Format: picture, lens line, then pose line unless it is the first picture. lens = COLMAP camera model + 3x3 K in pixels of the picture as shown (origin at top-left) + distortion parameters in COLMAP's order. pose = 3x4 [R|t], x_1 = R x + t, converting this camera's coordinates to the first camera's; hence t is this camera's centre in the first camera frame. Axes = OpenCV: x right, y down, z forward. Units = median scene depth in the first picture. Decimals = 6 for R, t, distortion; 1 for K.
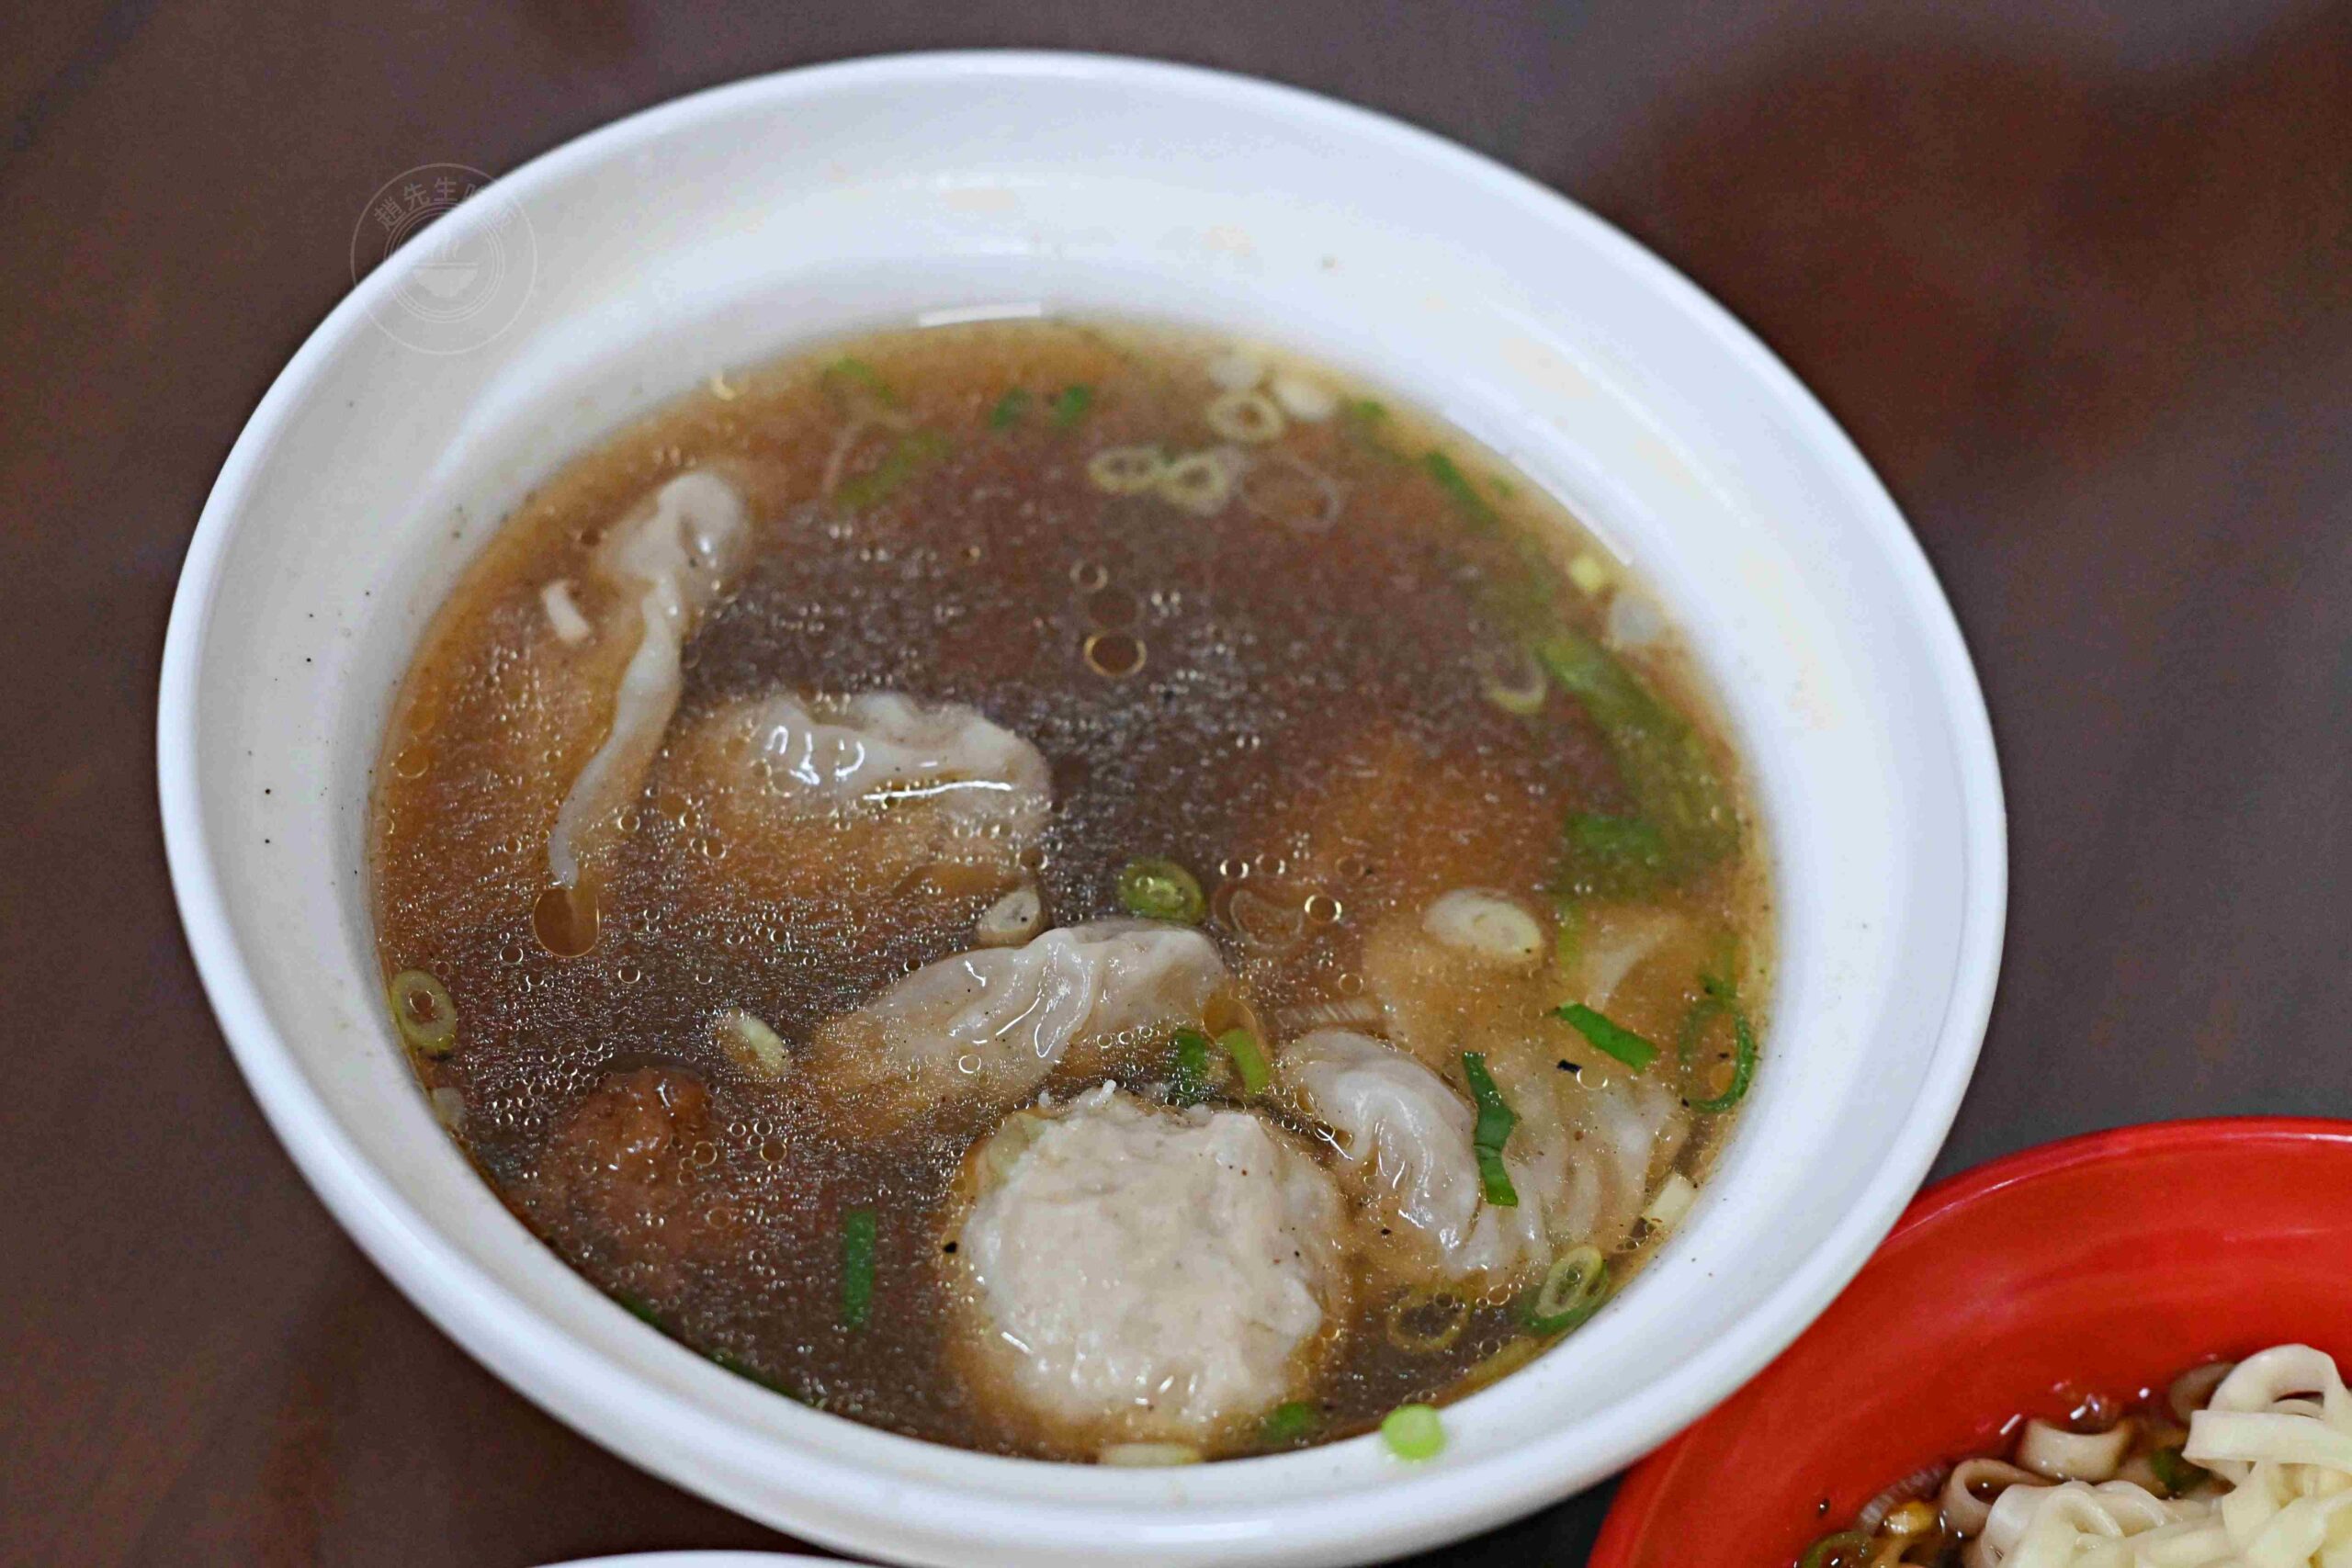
lens RADIAL K [[5017.5, 0, 1176.0], [0, 5017.5, 784.0], [0, 0, 1]] dist [-0.011073, -0.166791]
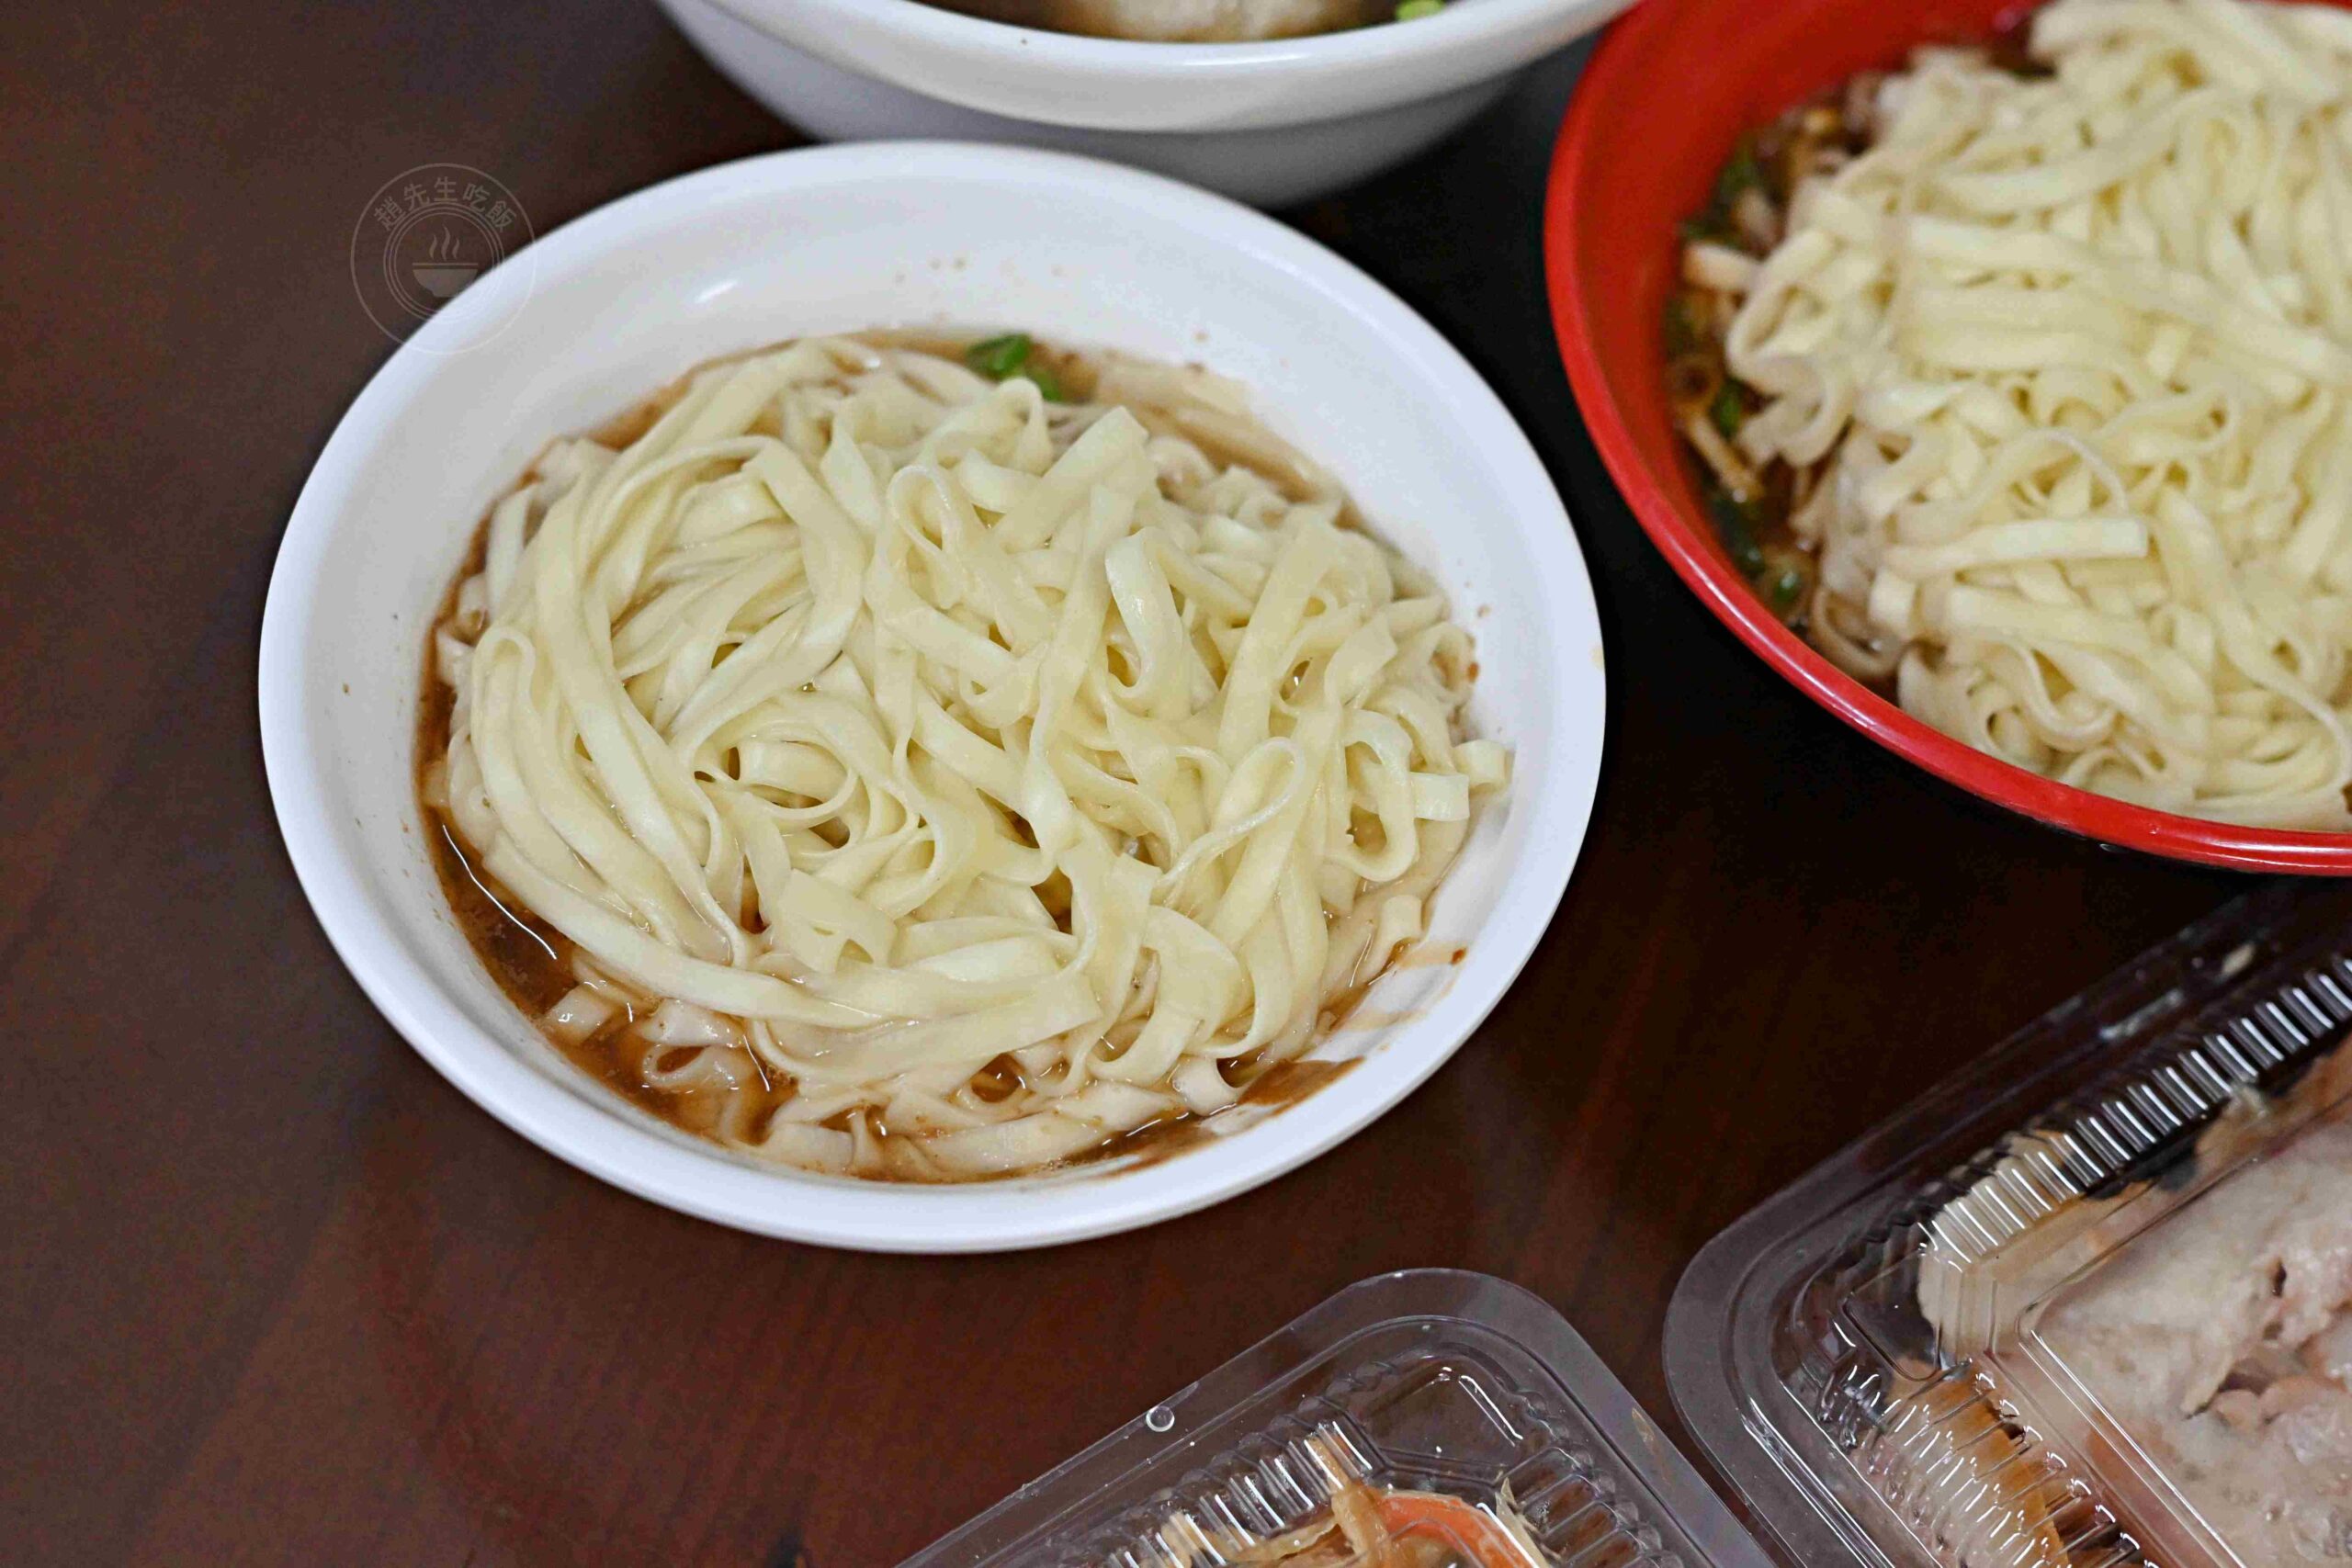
lens RADIAL K [[5017.5, 0, 1176.0], [0, 5017.5, 784.0], [0, 0, 1]] dist [-0.011073, -0.166791]
pose [[0.997365, -0.070460, -0.017264, -0.006318], [0.071335, 0.995832, 0.056825, 0.232781], [0.013189, -0.057907, 0.998235, -0.282871]]
